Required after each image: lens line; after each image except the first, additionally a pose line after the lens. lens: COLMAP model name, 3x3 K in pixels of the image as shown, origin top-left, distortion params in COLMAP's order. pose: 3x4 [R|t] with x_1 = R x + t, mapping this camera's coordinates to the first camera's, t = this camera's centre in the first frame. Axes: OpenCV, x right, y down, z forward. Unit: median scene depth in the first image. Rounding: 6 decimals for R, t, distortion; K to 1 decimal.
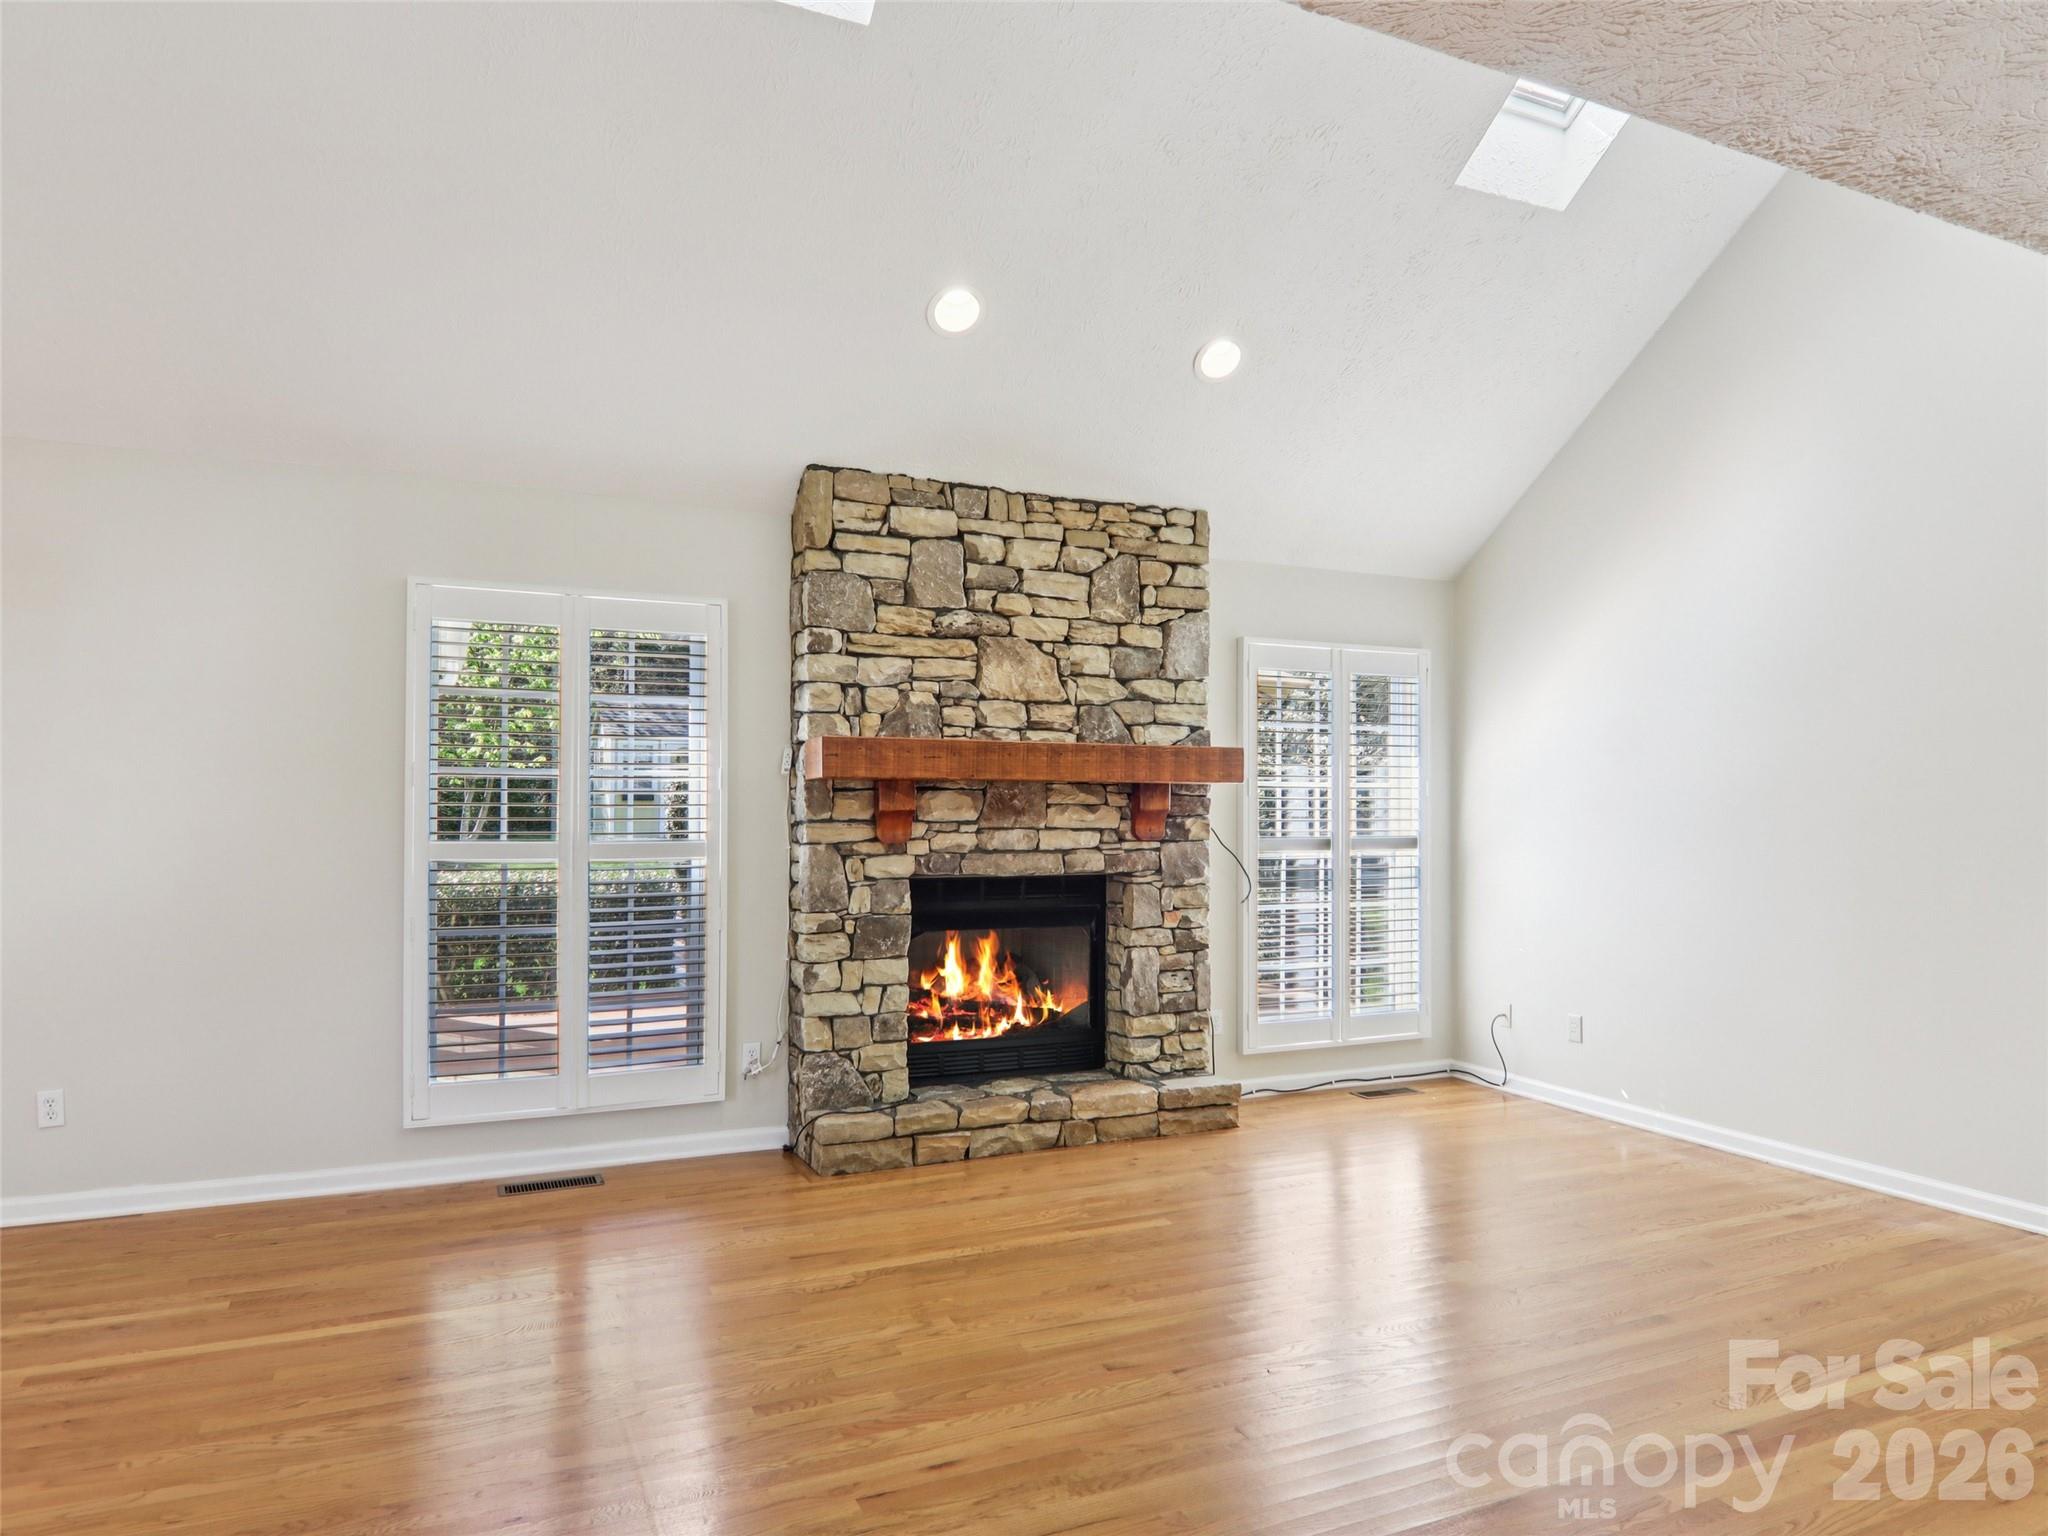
lens RADIAL K [[1305.6, 0, 1013.1], [0, 1305.6, 768.9], [0, 0, 1]] dist [0.002920, -0.018253]
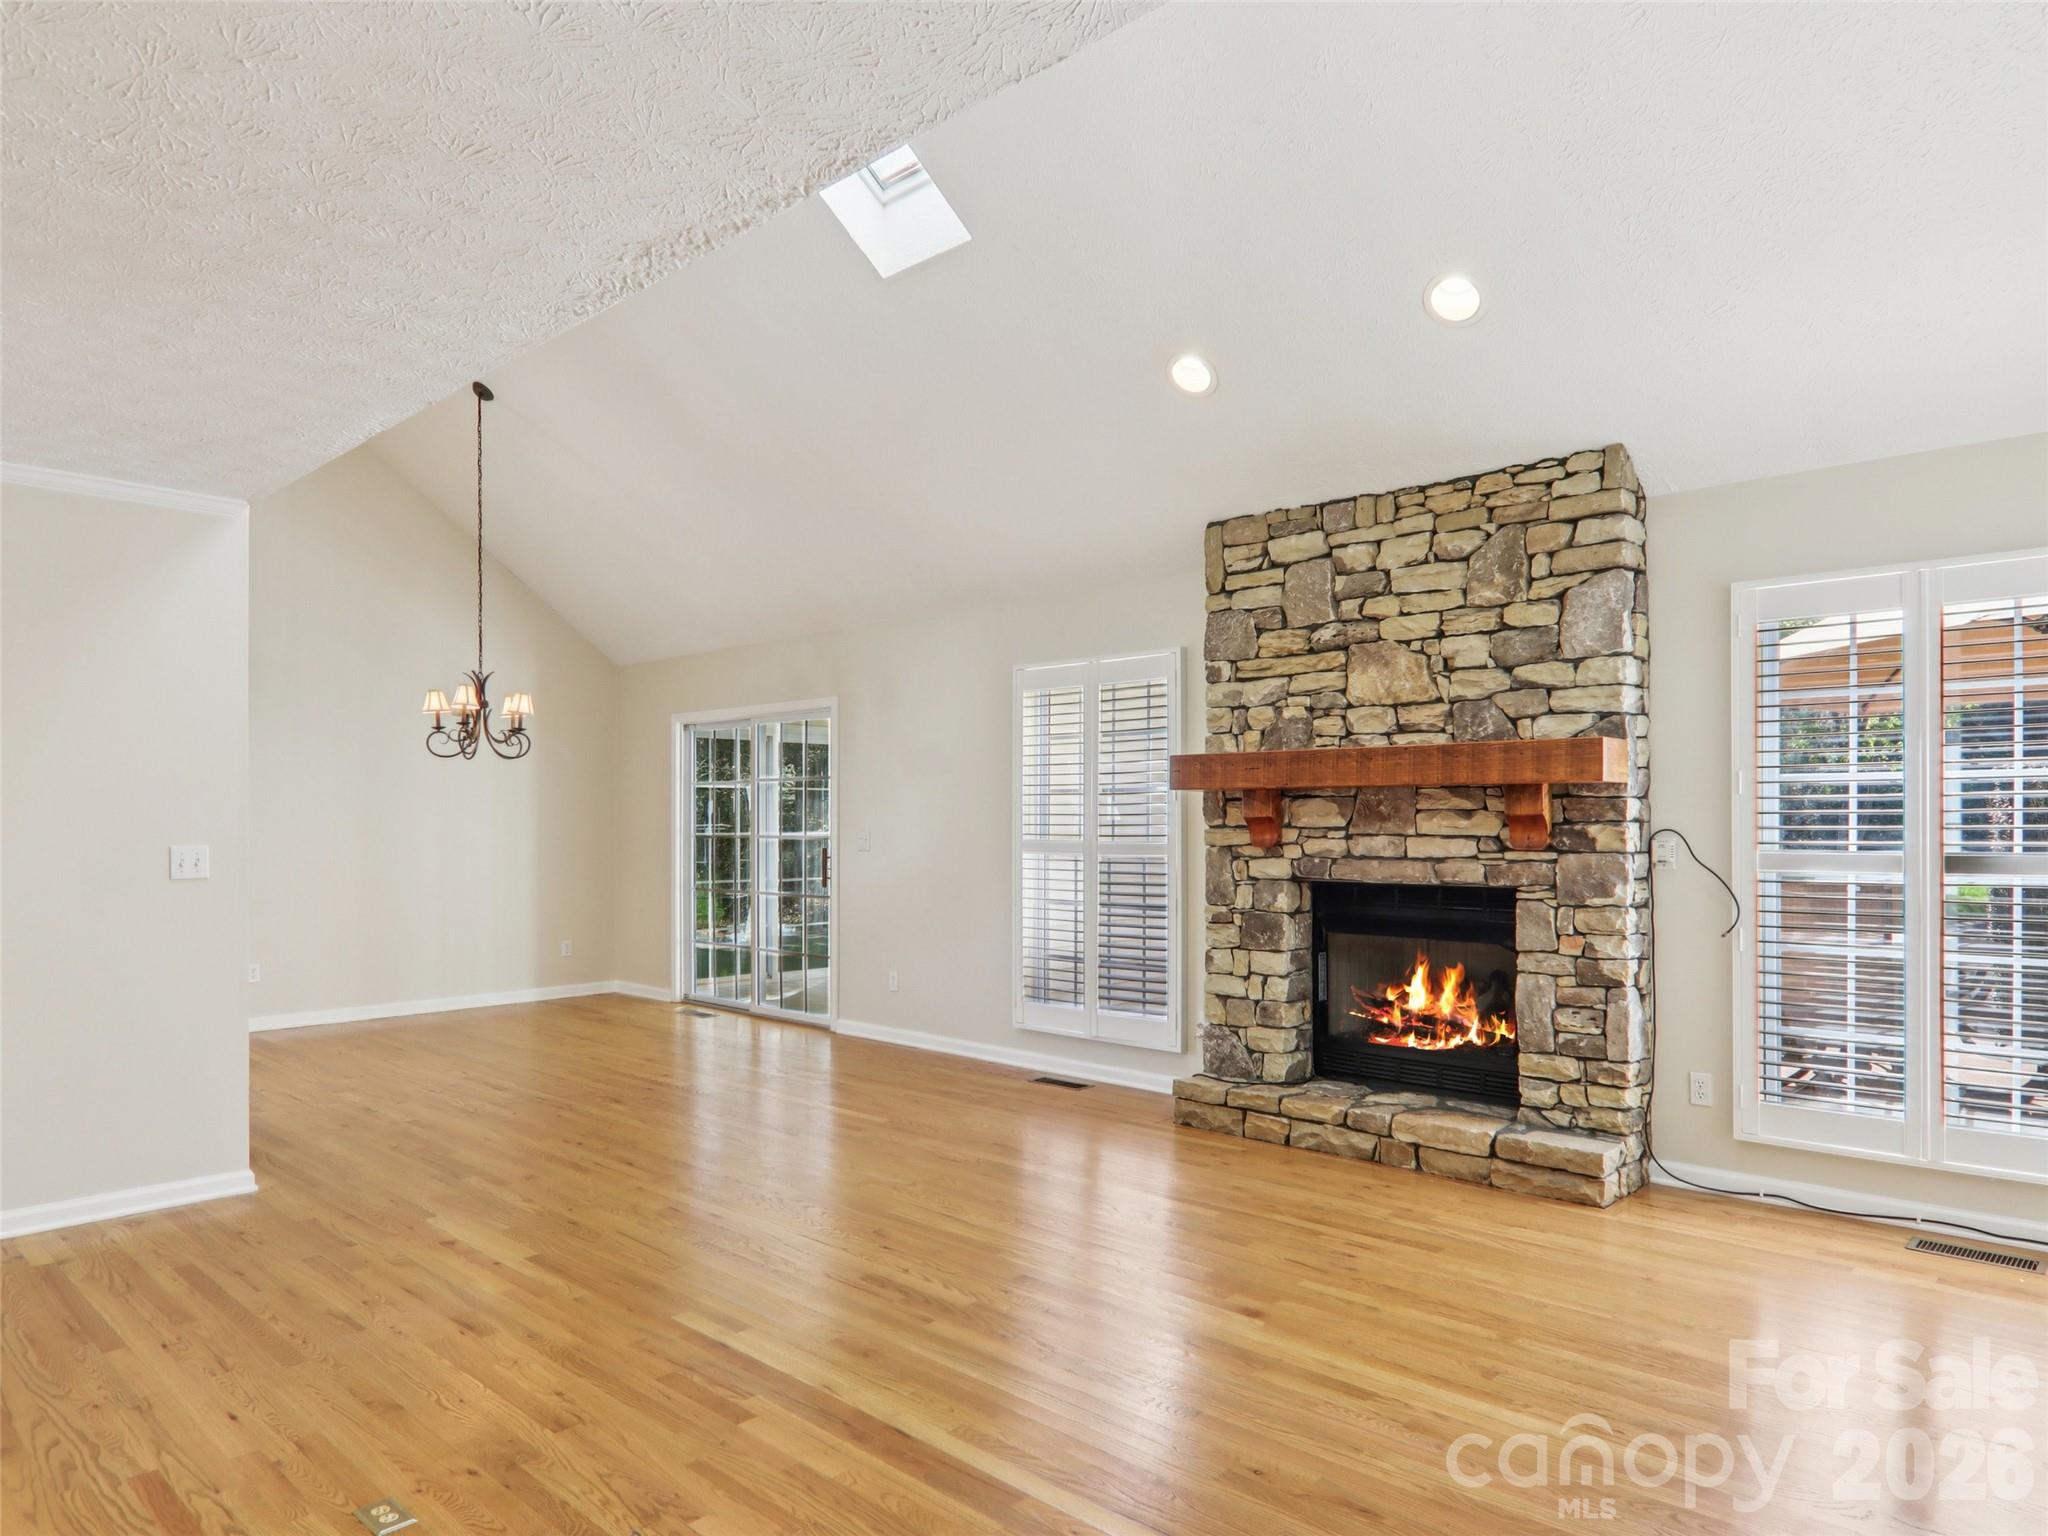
lens RADIAL K [[1305.6, 0, 1004.0], [0, 1305.6, 768.9], [0, 0, 1]] dist [0.002920, -0.018253]
pose [[0.351845, -0.039742, -0.935214, 0.815324], [0.033193, 0.999000, -0.029965, 0.015707], [0.935470, -0.020499, 0.352812, 0.381654]]
